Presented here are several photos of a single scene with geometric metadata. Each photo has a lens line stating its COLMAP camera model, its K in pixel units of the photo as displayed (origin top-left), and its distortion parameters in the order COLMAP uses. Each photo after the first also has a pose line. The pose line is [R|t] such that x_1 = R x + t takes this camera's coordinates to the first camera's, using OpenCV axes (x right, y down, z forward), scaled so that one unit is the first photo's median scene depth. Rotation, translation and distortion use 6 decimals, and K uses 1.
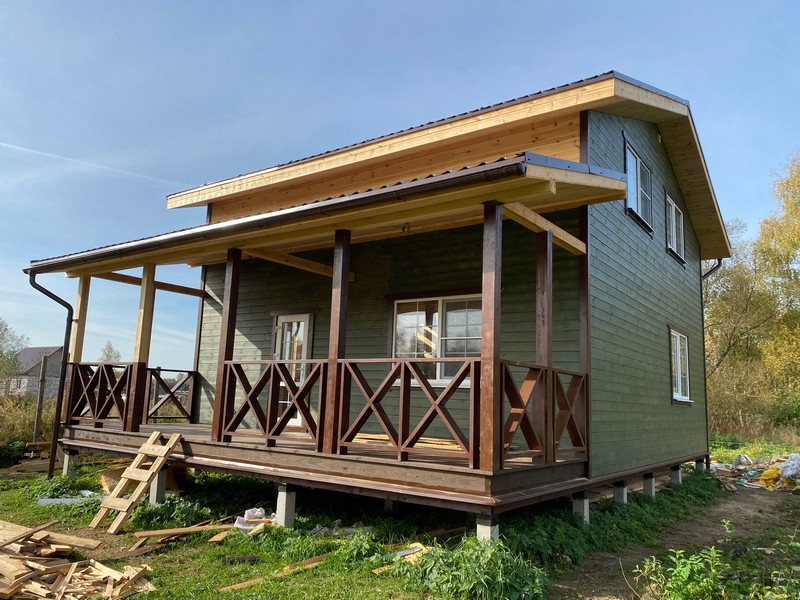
lens RADIAL K [[617.0, 0, 398.2], [0, 617.0, 301.7], [0, 0, 1]] dist [0.022973, -0.039052]
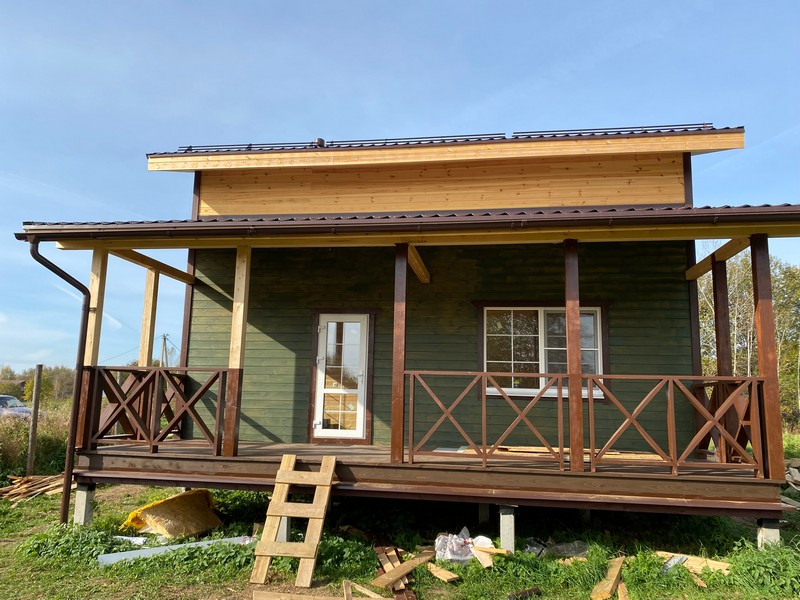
lens RADIAL K [[617.0, 0, 400.5], [0, 617.0, 299.3], [0, 0, 1]] dist [0.022973, -0.039052]
pose [[0.891639, 0.057849, 0.449036, -0.553643], [-0.062620, 0.998028, -0.004232, -0.001705], [-0.448395, -0.024345, 0.893504, 0.178969]]
